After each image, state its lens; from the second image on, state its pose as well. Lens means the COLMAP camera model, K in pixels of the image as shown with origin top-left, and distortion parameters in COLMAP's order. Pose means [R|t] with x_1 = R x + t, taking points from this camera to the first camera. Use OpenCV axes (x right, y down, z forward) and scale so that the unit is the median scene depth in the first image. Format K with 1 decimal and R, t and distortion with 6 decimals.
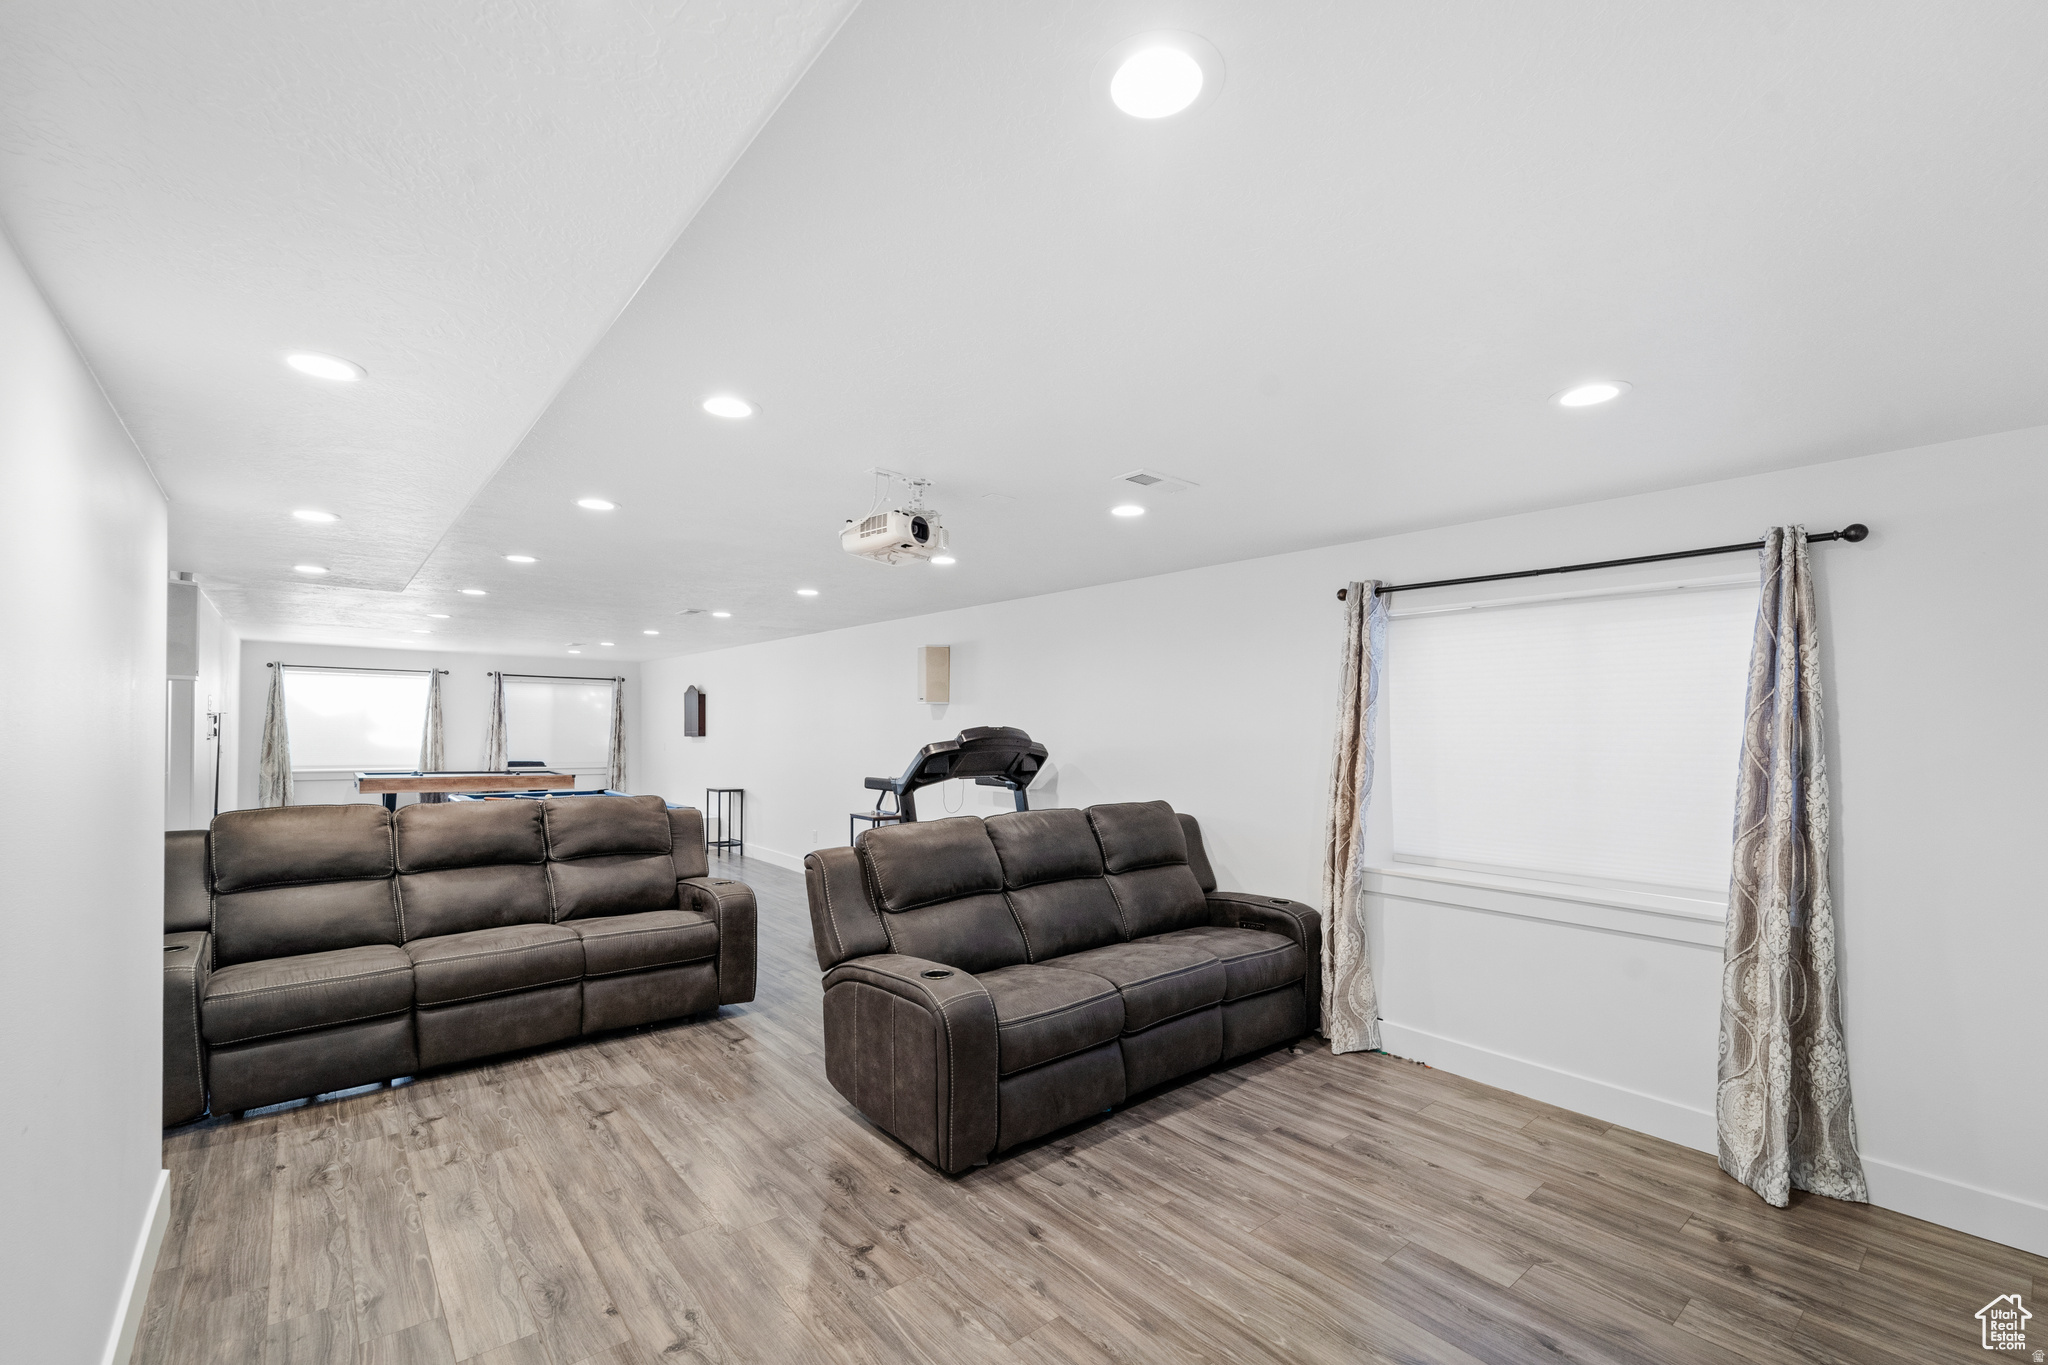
lens RADIAL K [[862.4, 0, 1032.4], [0, 862.4, 688.2], [0, 0, 1]] dist [-0.000918, -0.000867]
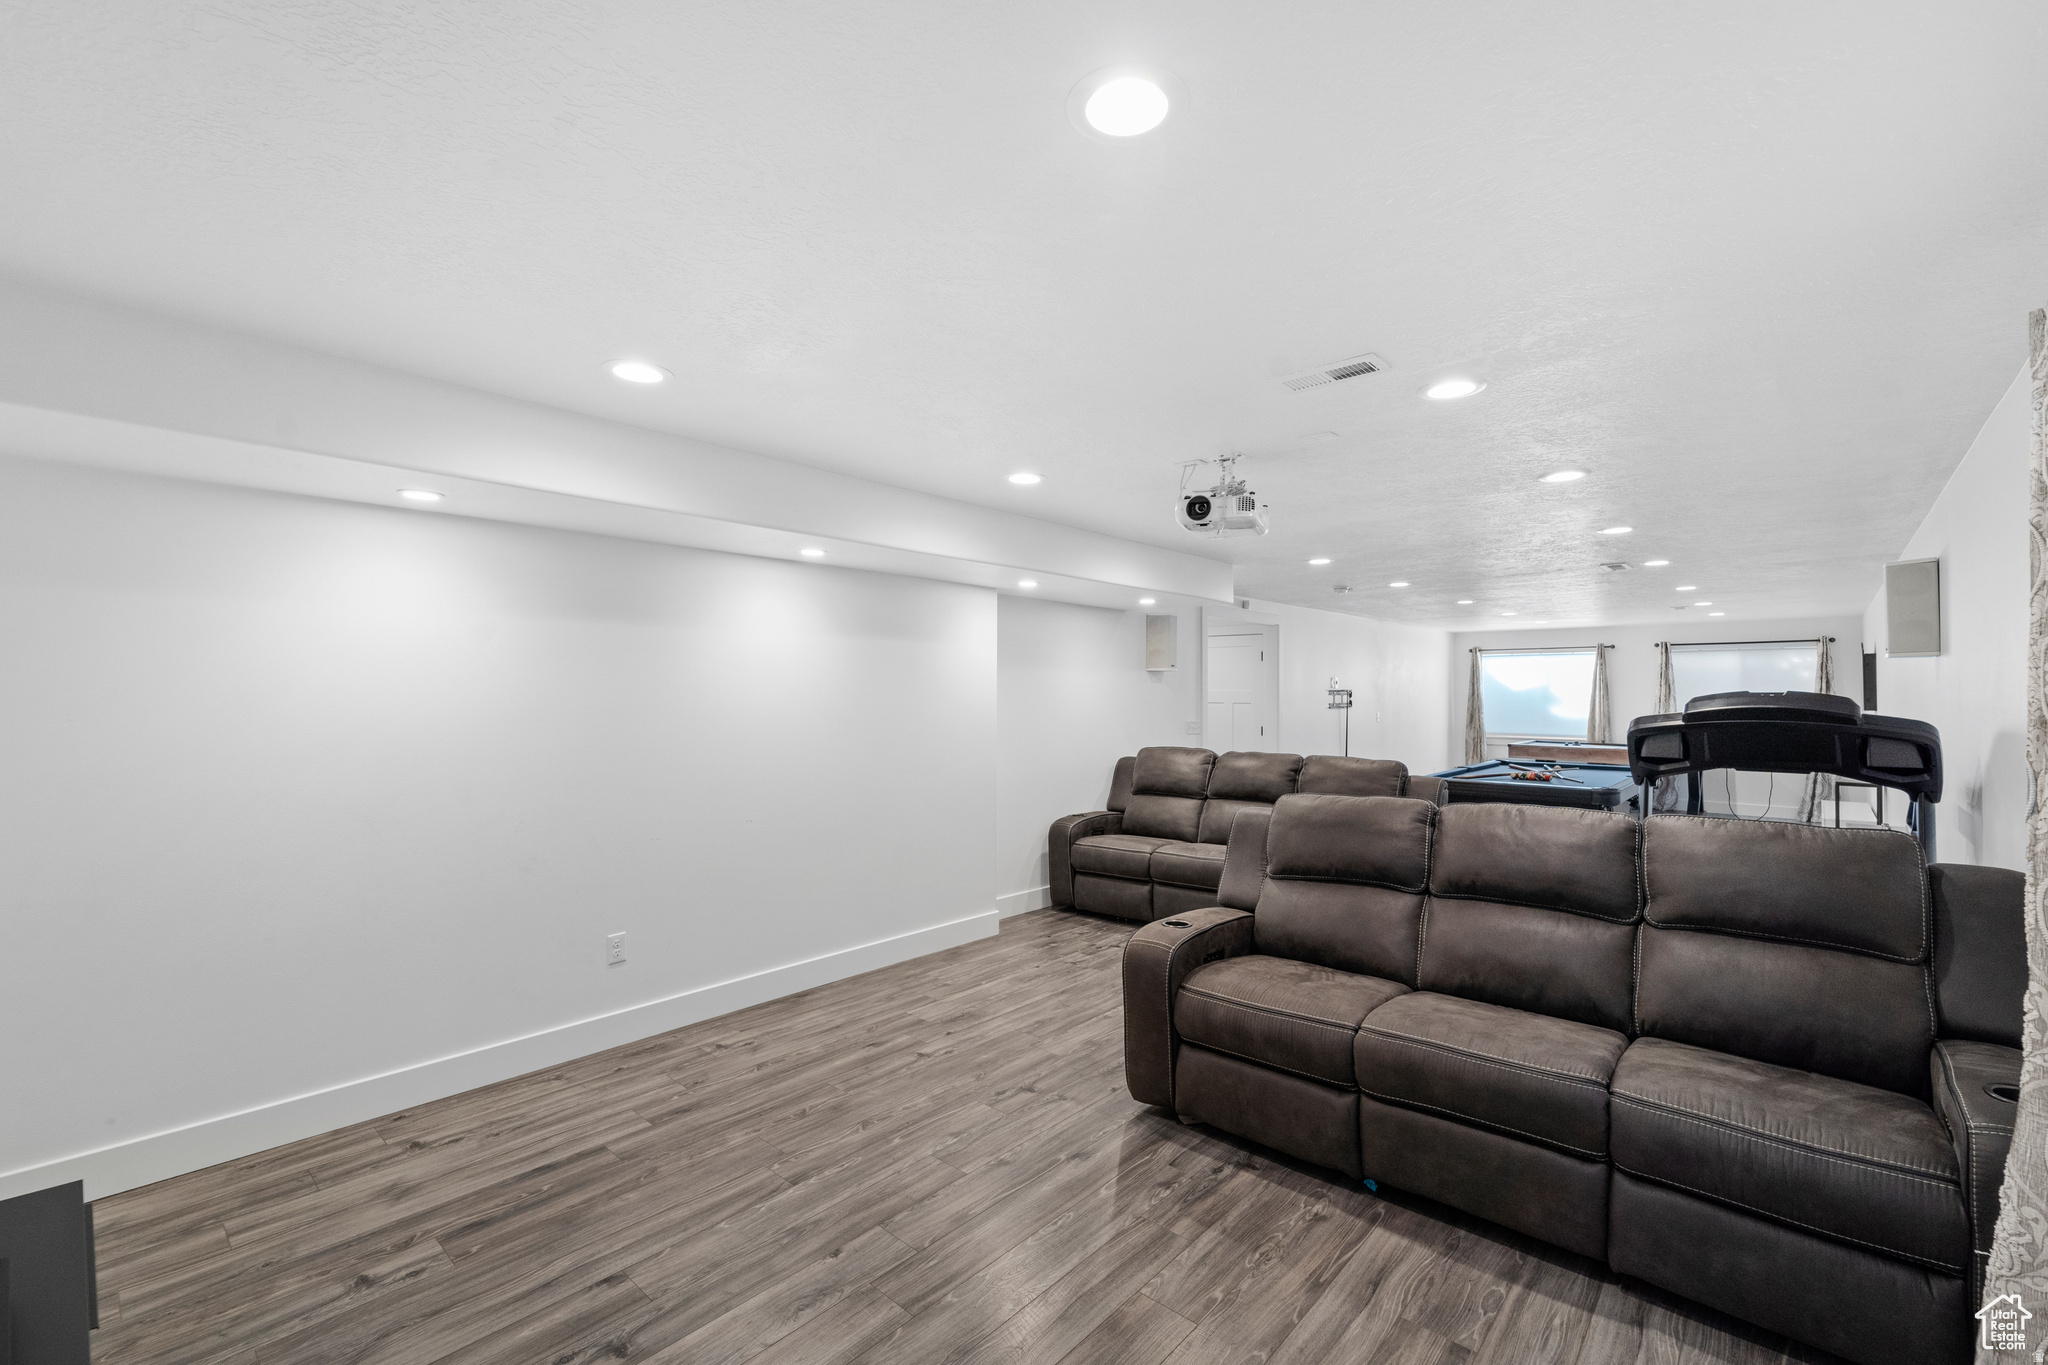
lens RADIAL K [[862.4, 0, 1032.4], [0, 862.4, 688.2], [0, 0, 1]] dist [-0.000918, -0.000867]
pose [[0.146425, -0.017527, -0.989067, 0.845143], [0.047718, 0.998804, -0.010635, 0.034593], [0.988070, -0.045639, 0.147086, 0.623507]]
